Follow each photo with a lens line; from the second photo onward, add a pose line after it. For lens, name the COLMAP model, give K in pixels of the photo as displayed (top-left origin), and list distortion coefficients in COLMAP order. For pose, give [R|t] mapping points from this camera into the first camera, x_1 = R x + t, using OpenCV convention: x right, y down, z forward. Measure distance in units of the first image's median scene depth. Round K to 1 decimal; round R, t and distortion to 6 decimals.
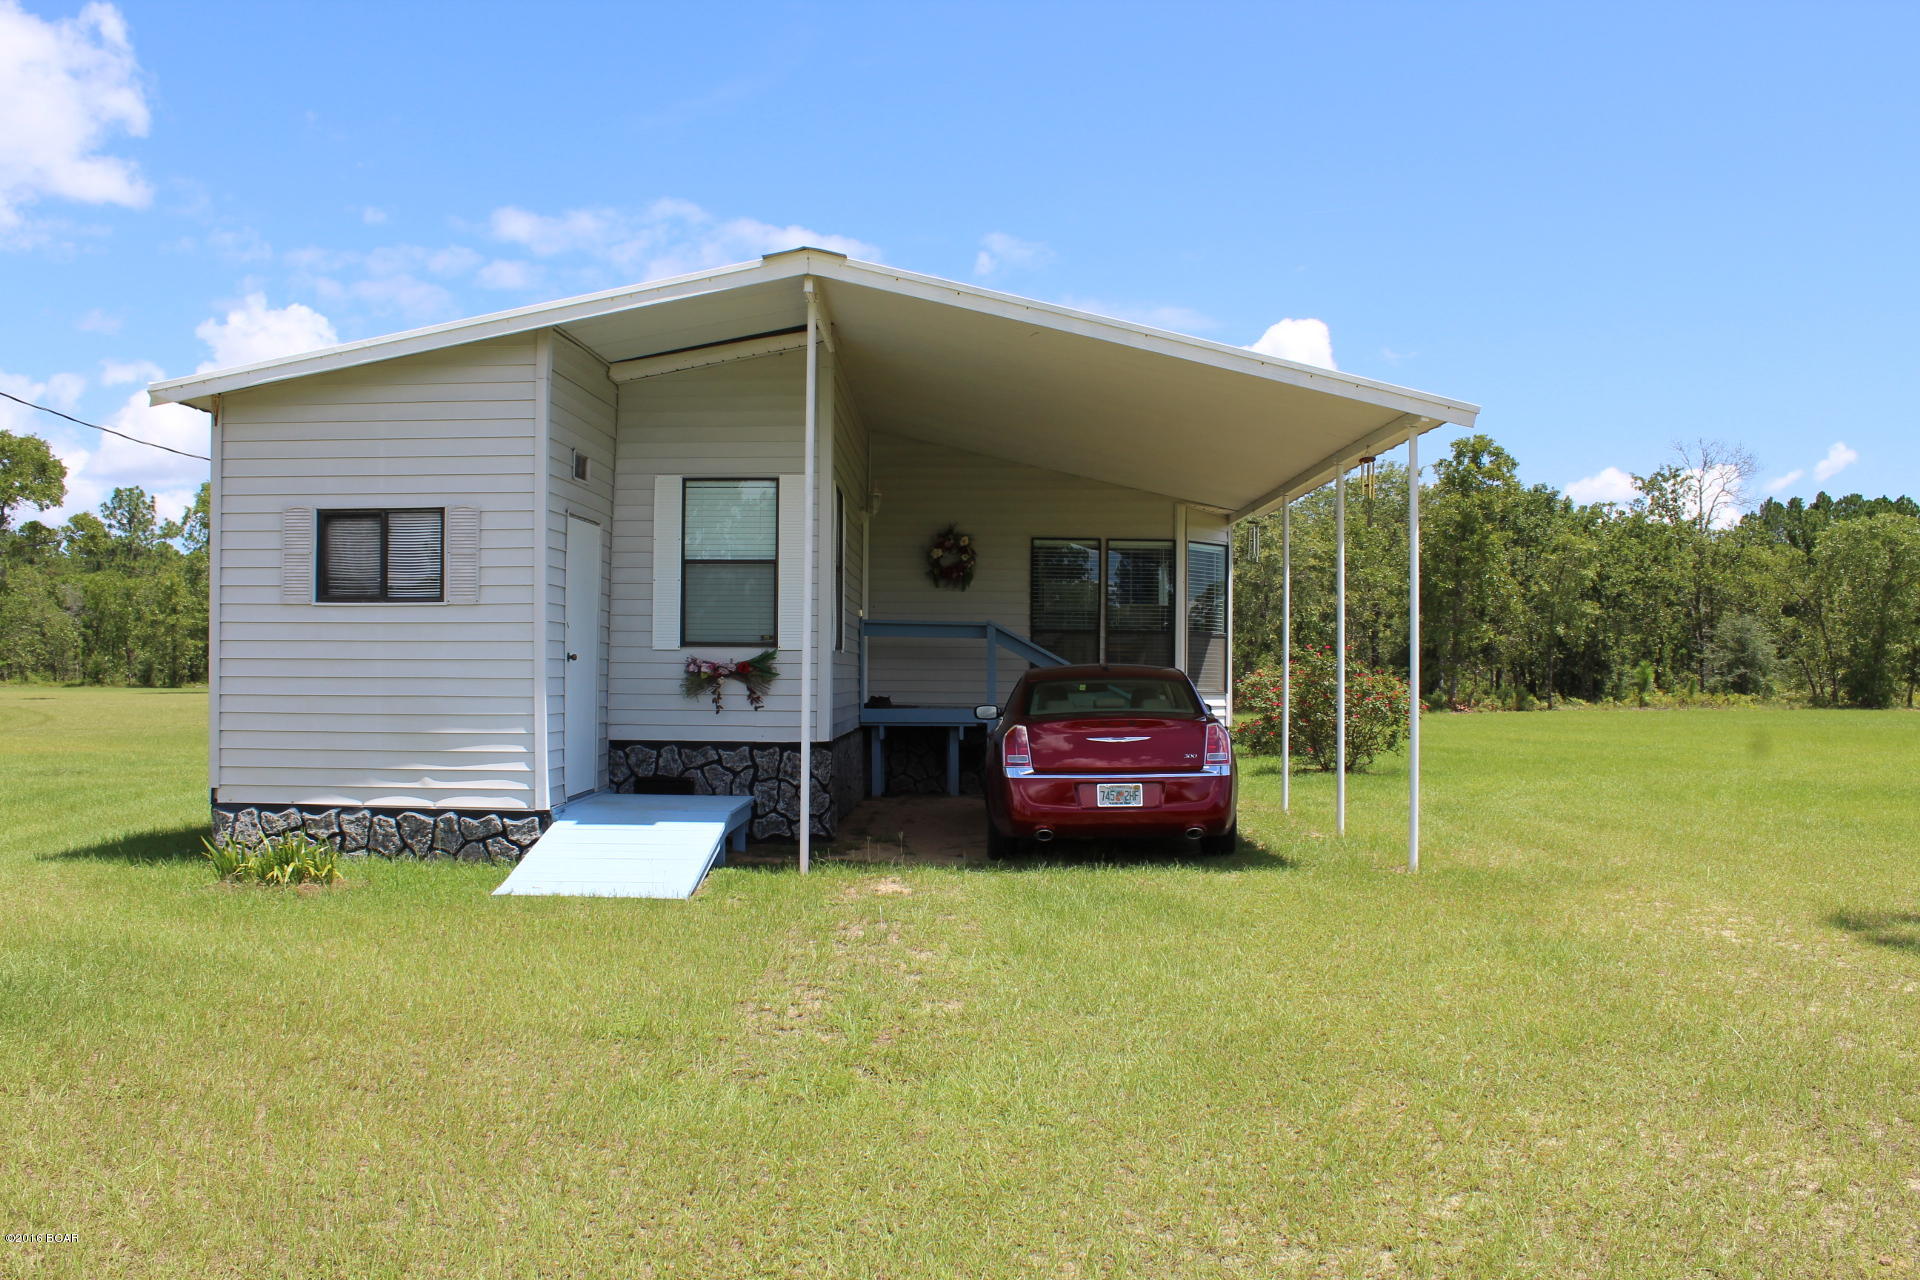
lens RADIAL K [[1641.9, 0, 956.7], [0, 1641.9, 648.2], [0, 0, 1]] dist [-0.095890, 0.000342]
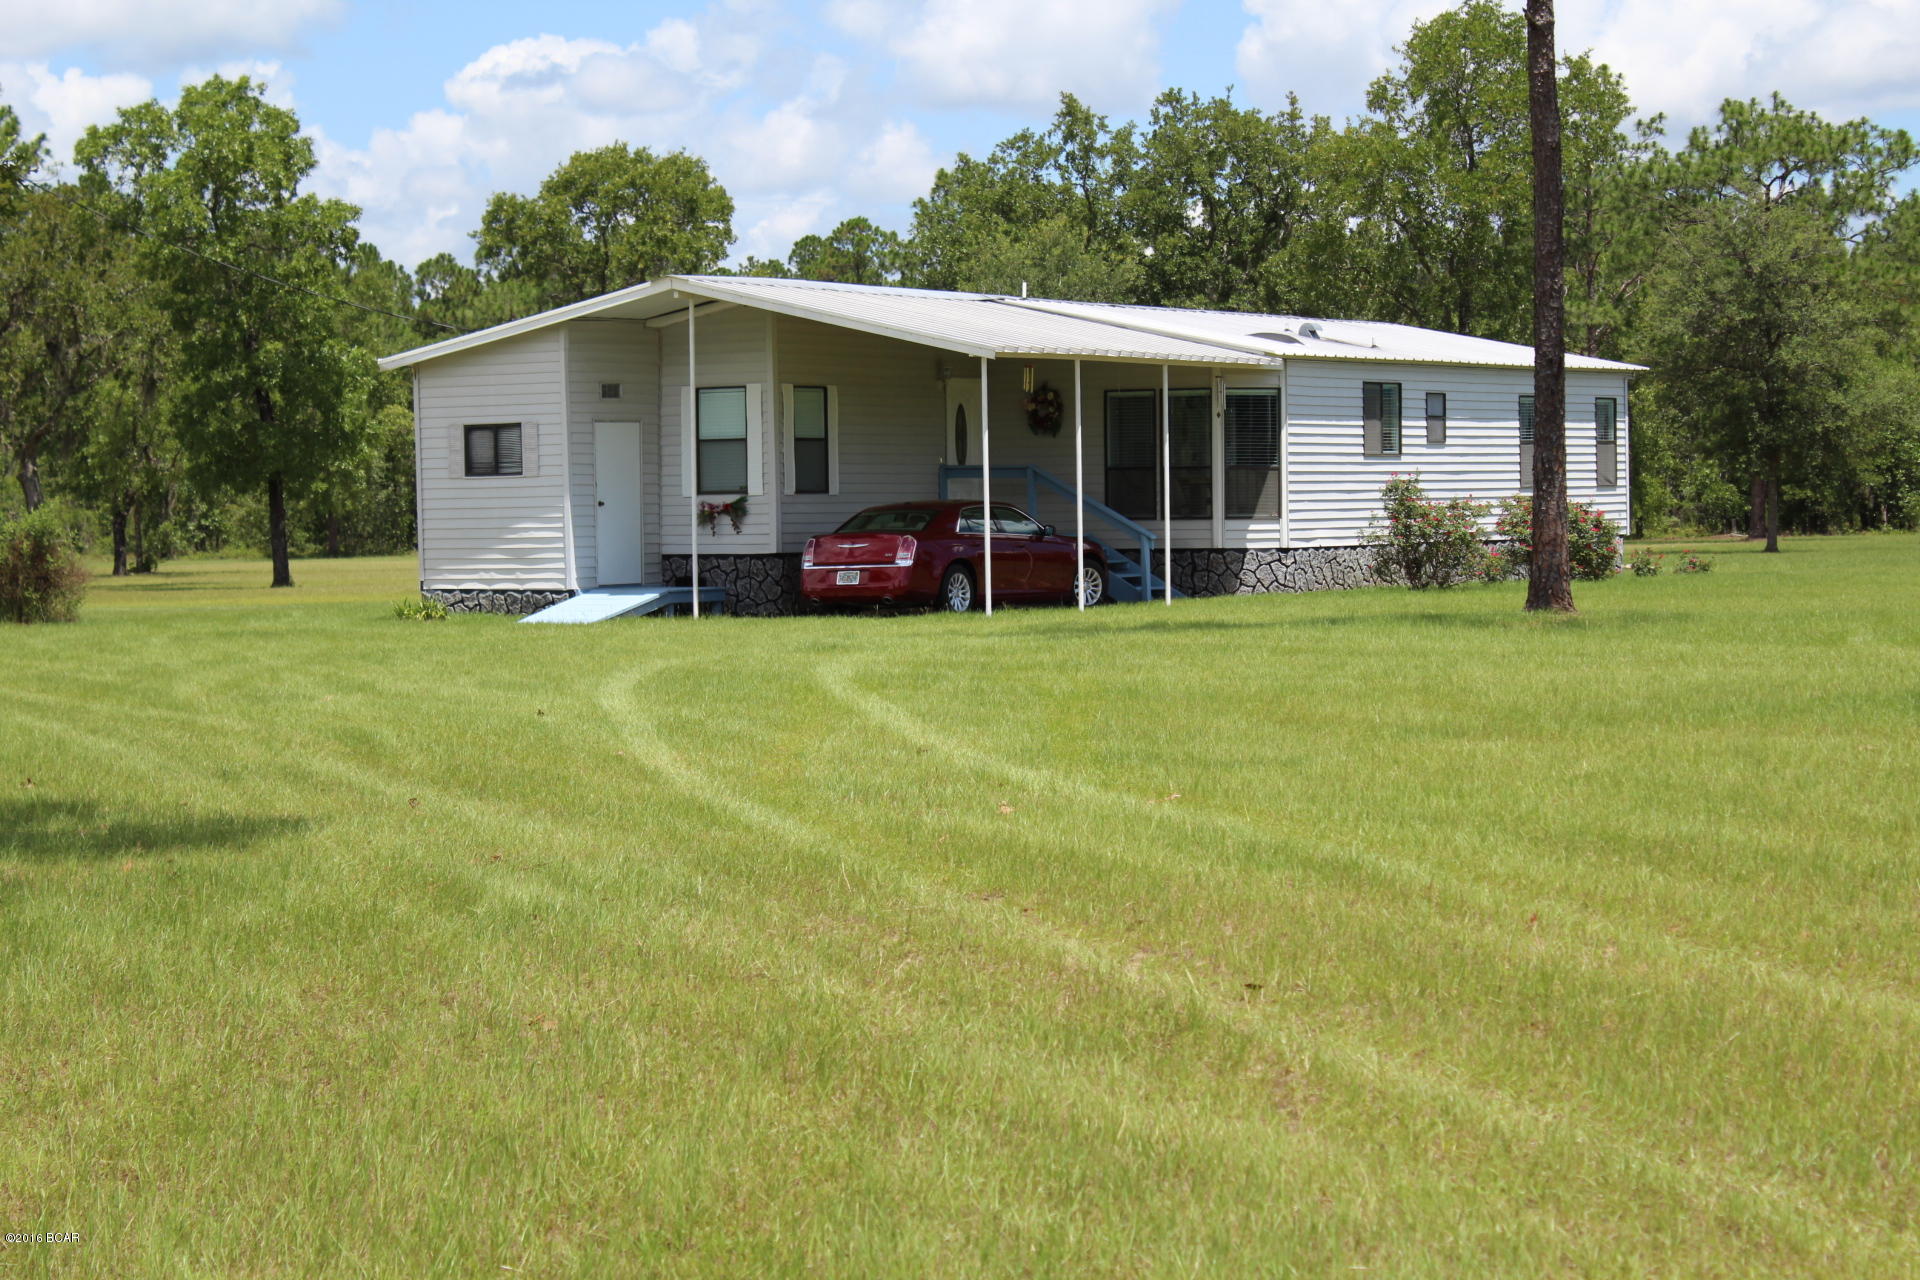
lens RADIAL K [[4337.3, 0, 960.6], [0, 4337.3, 639.0], [0, 0, 1]] dist [0.054138, 0.000000]
pose [[0.861685, -0.003446, -0.507432, 2.187570], [0.027147, 0.998858, 0.039316, -0.019663], [0.506718, -0.047653, 0.860794, -2.498237]]
